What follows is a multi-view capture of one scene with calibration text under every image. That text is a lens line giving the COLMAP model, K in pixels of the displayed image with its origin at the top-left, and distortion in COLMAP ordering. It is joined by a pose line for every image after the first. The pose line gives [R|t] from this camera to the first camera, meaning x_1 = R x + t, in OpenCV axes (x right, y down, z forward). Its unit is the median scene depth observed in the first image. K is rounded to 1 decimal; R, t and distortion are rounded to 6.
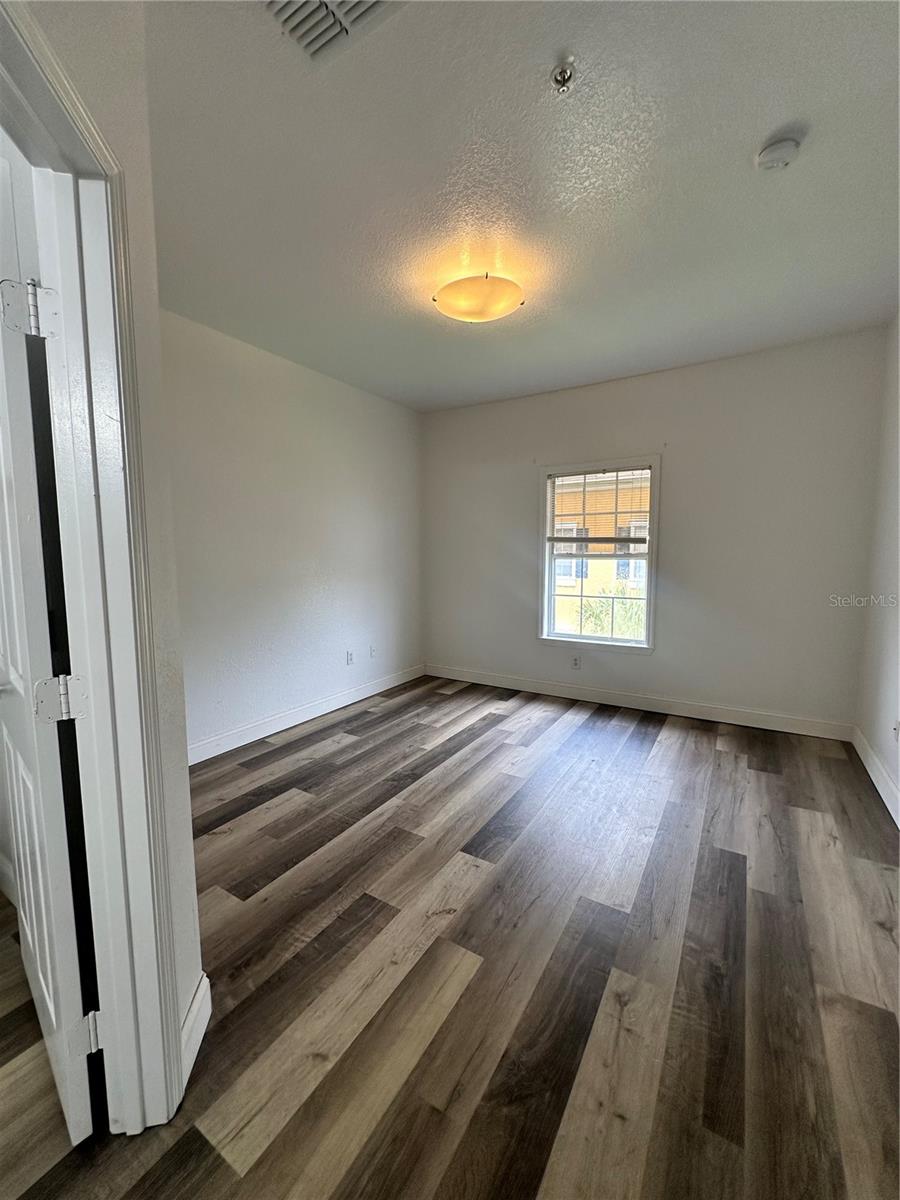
lens RADIAL K [[479.4, 0, 448.7], [0, 479.4, 600.2], [0, 0, 1]] dist [-0.002551, 0.000604]
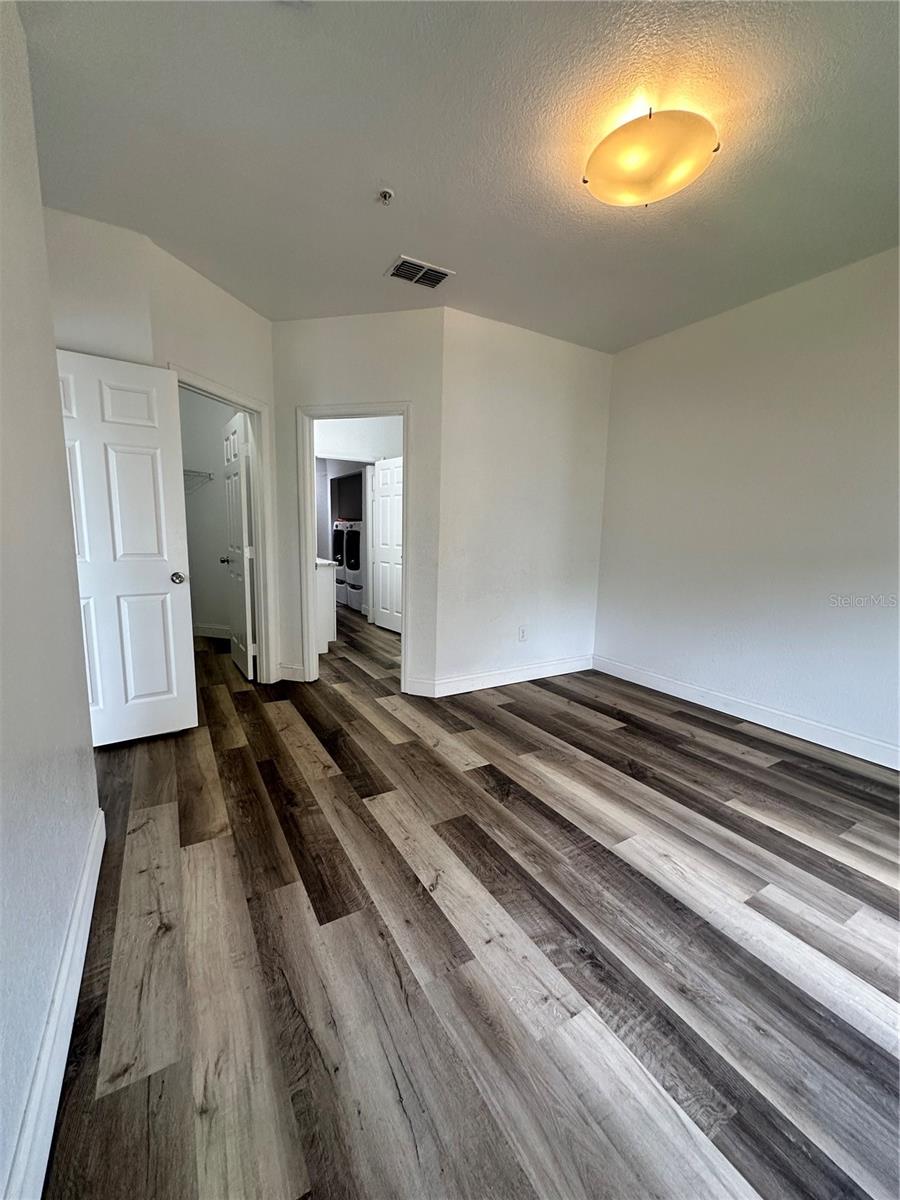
lens RADIAL K [[488.3, 0, 450.0], [0, 488.3, 600.0], [0, 0, 1]] dist [0.000843, 0.000388]
pose [[-0.466480, 0.119347, -0.876443, 0.770656], [-0.105759, 0.976222, 0.189223, -0.067559], [0.878187, 0.180960, -0.442766, 0.973861]]
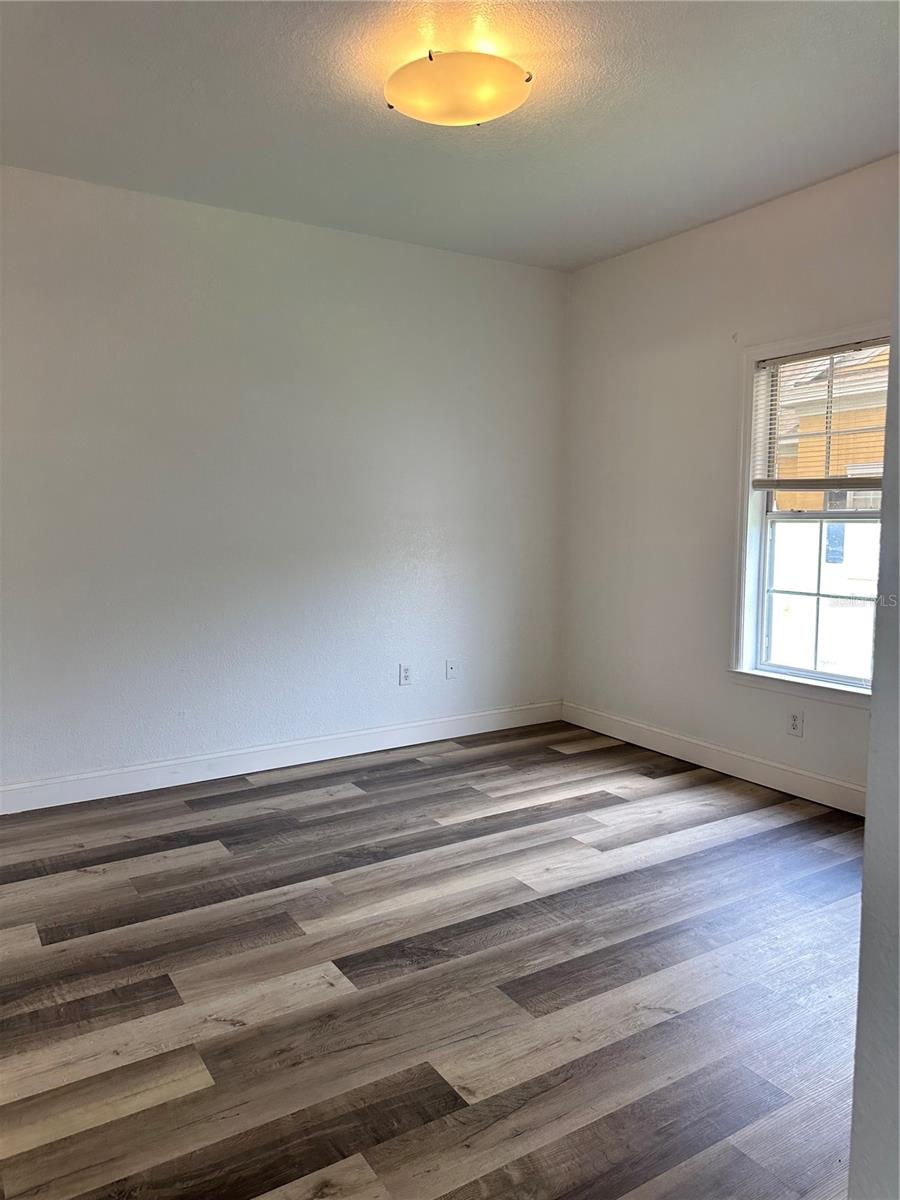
lens RADIAL K [[847.2, 0, 444.8], [0, 847.2, 605.7], [0, 0, 1]] dist [0.087321, -0.103710]
pose [[0.896604, 0.049435, -0.440066, 0.463220], [-0.045543, 0.998774, 0.019408, 0.005258], [0.440485, 0.002640, 0.897756, 0.007917]]
